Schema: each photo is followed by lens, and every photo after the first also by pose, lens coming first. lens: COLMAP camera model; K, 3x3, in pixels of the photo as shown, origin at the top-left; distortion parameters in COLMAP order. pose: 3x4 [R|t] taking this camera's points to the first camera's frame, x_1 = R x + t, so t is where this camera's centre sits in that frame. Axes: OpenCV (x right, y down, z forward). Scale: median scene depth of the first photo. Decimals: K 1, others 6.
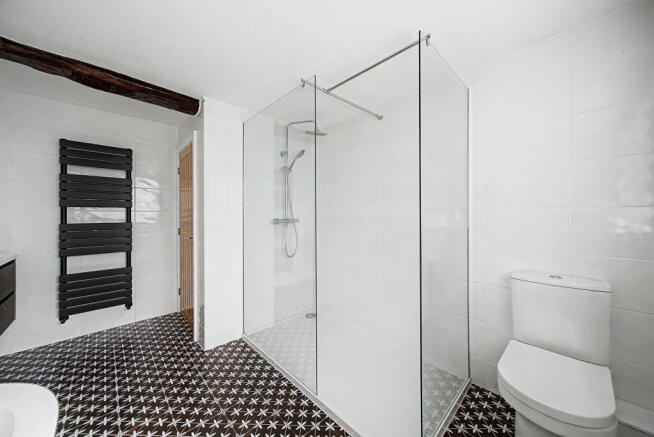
lens RADIAL K [[237.3, 0, 326.2], [0, 237.3, 216.5], [0, 0, 1]] dist [0.000124, 0.000132]
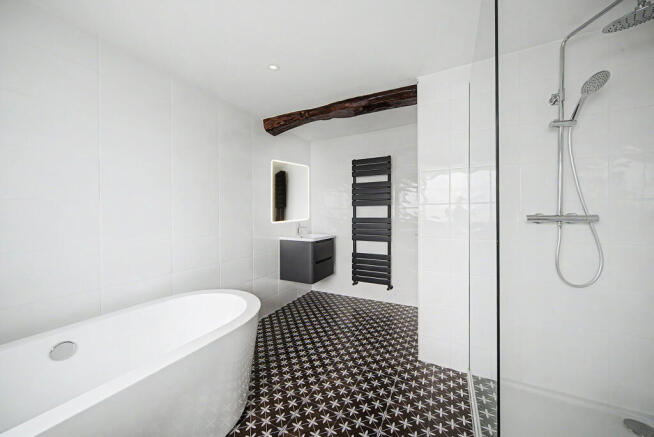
lens RADIAL K [[237.3, 0, 326.6], [0, 237.3, 218.4], [0, 0, 1]] dist [0.000124, 0.000132]
pose [[0.303493, 0.014155, -0.952728, 0.223656], [-0.000794, 0.999893, 0.014603, 0.012710], [0.952833, -0.003676, 0.303472, 0.369736]]
